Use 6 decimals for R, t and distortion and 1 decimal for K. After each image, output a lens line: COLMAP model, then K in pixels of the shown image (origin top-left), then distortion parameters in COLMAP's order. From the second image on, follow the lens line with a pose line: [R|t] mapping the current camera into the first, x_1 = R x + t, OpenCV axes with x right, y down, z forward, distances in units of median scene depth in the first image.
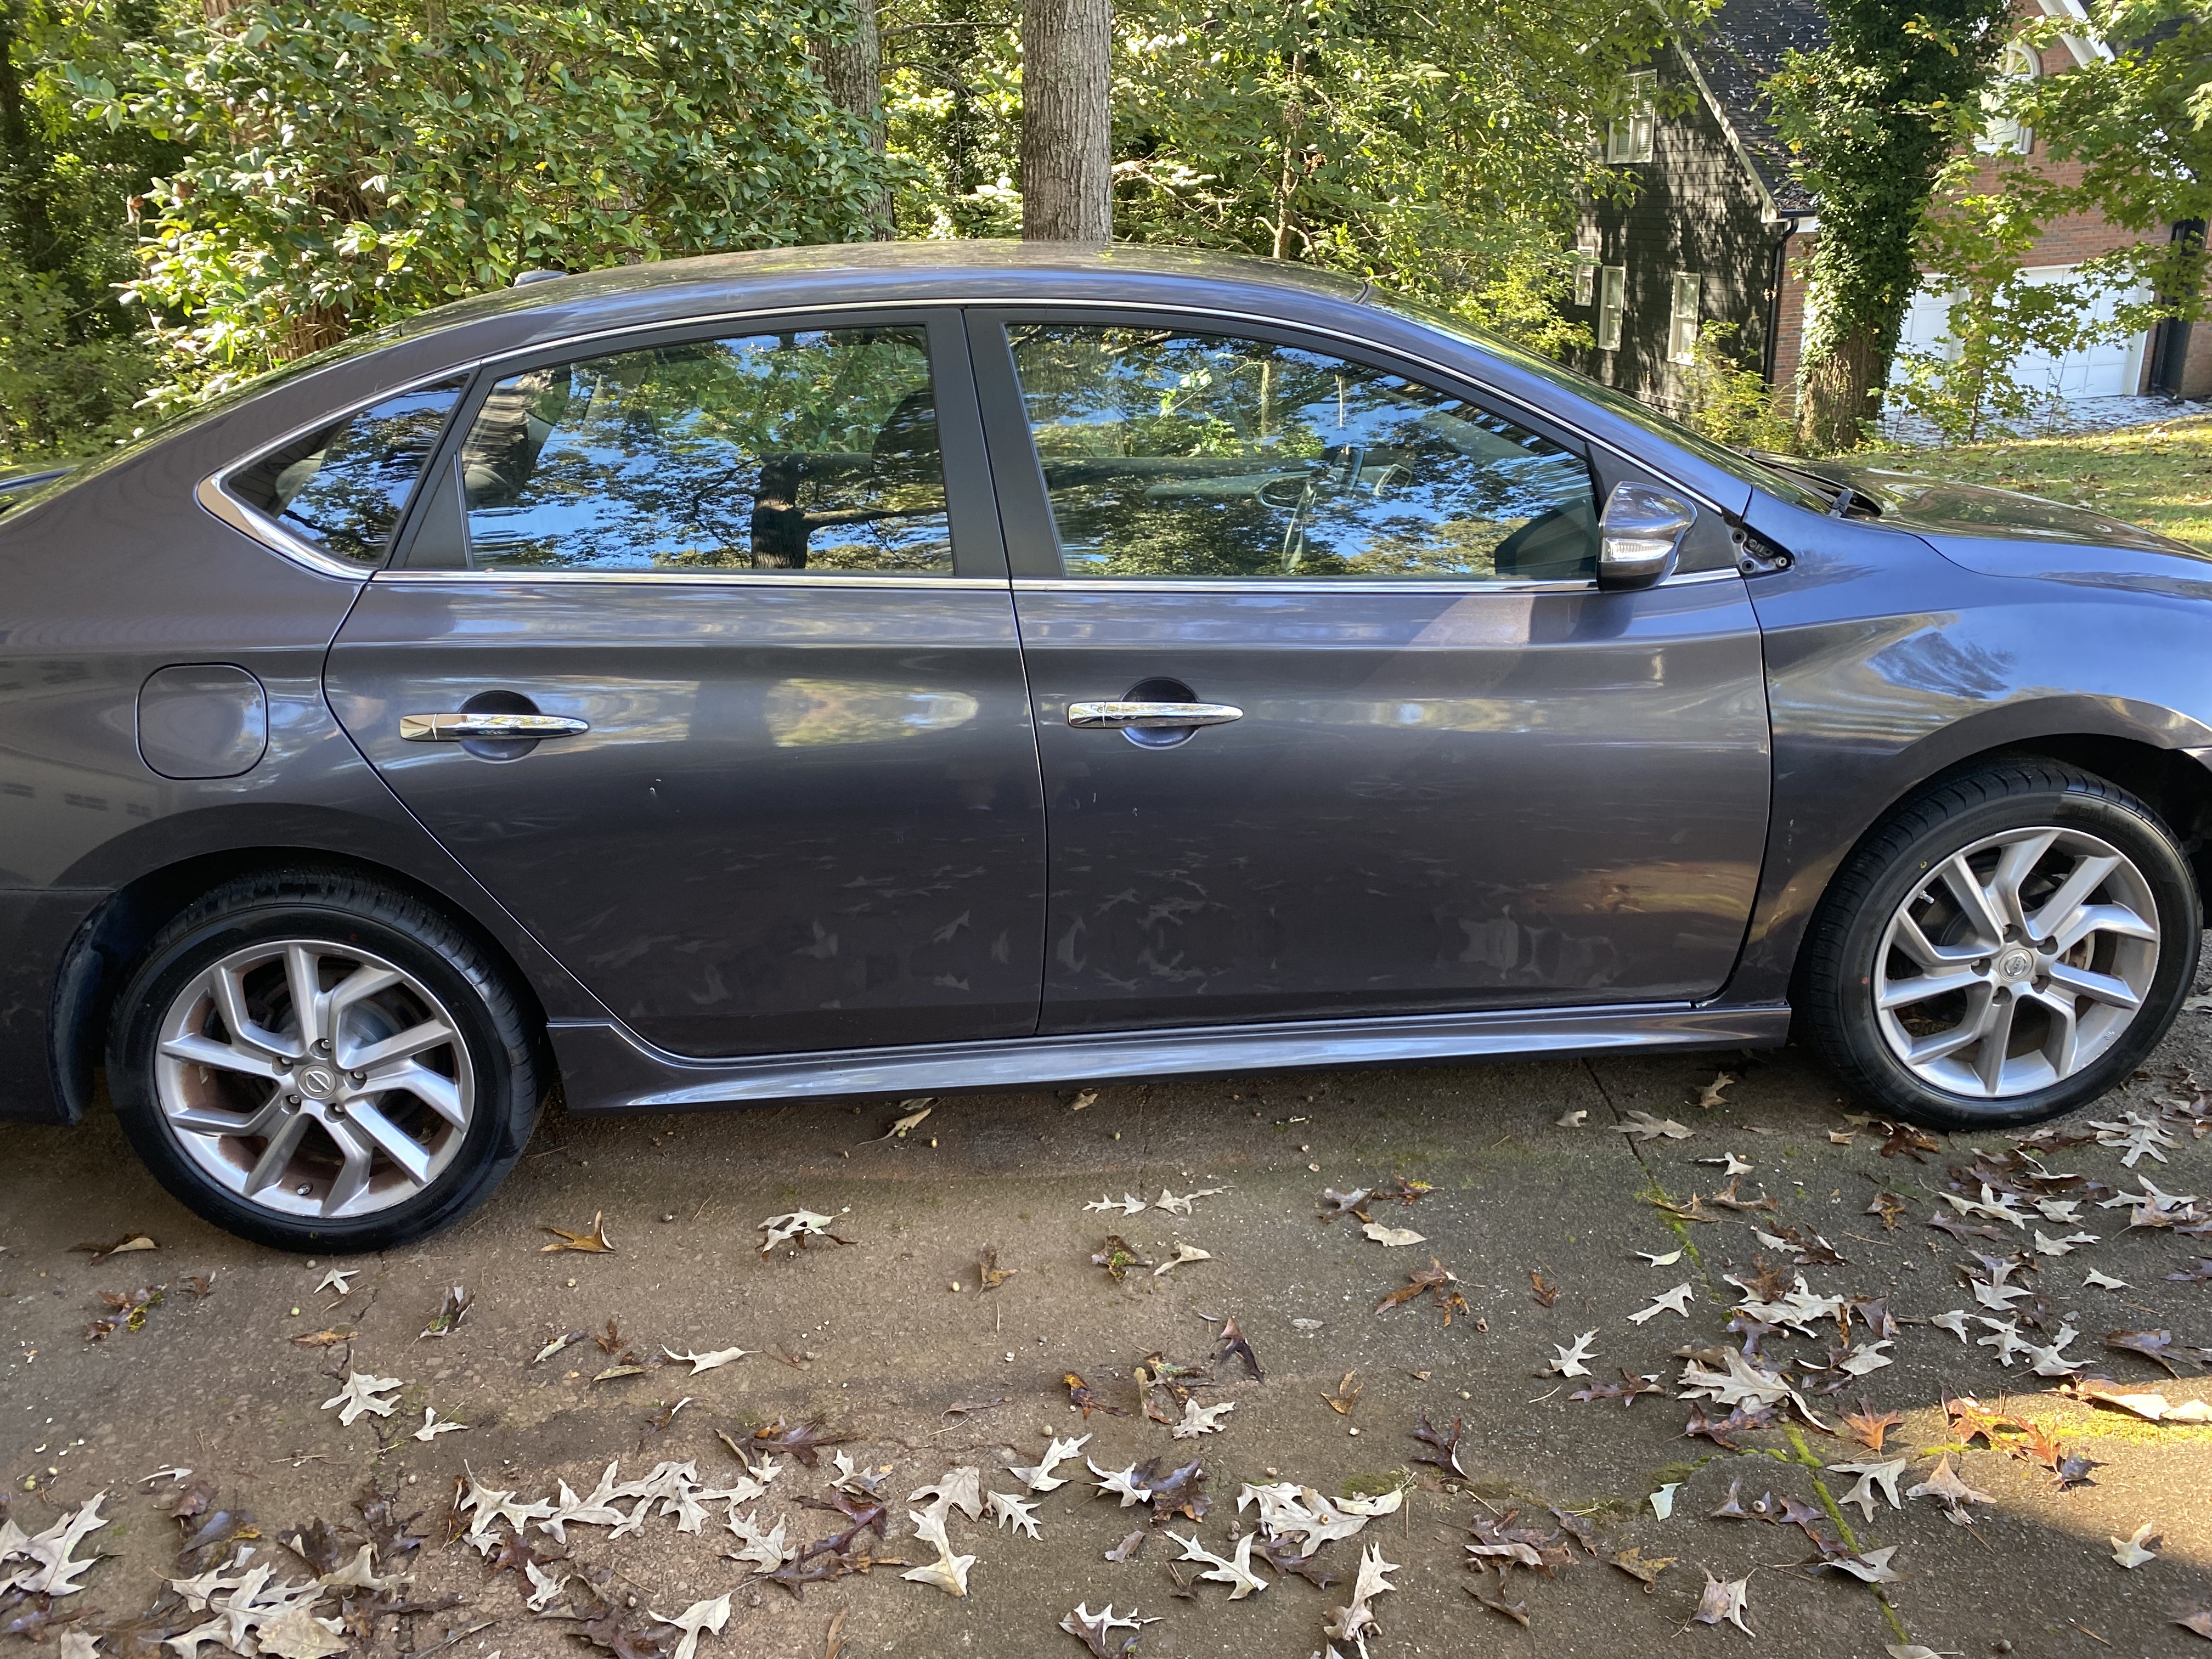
lens RADIAL K [[1688.5, 0, 1111.2], [0, 1688.5, 823.5], [0, 0, 1]] dist [-0.002046, 0.002846]
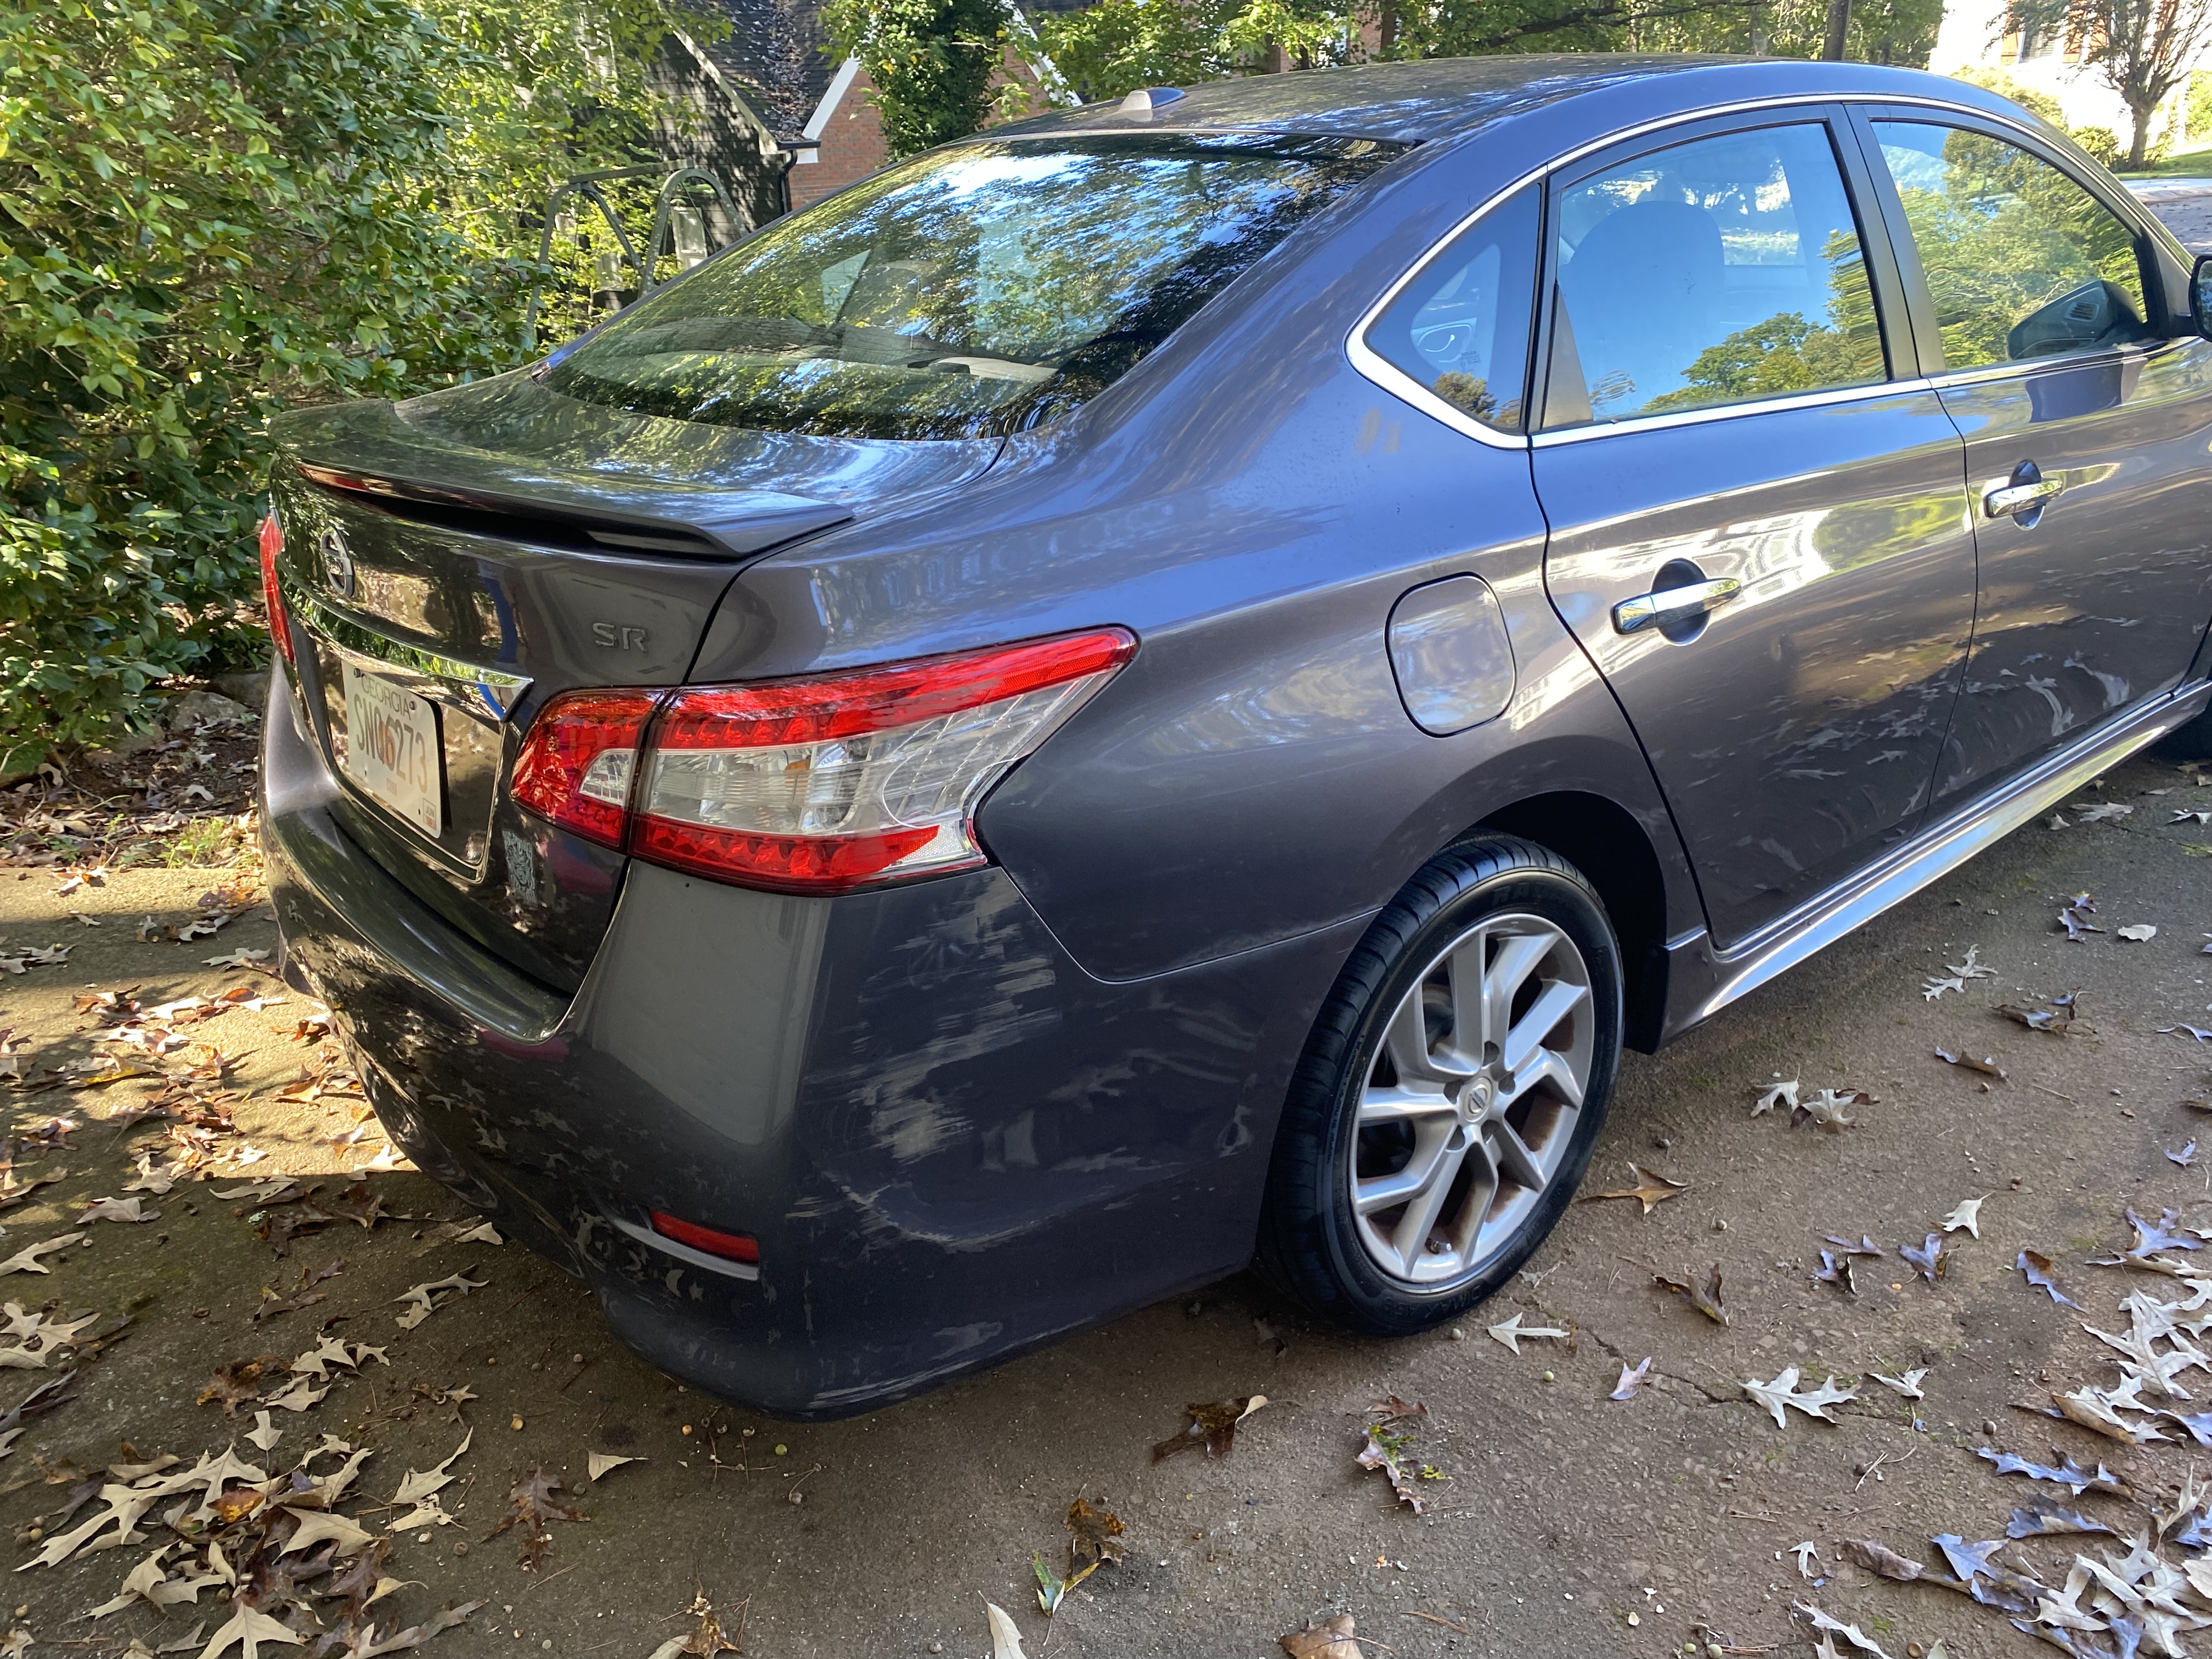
lens RADIAL K [[1688.5, 0, 1109.5], [0, 1688.5, 837.0], [0, 0, 1]] dist [-0.002046, 0.002846]
pose [[0.805973, -0.228989, 0.545867, -0.100379], [0.209918, 0.972782, 0.098134, -0.008201], [-0.553481, 0.035494, 0.832105, 0.042301]]
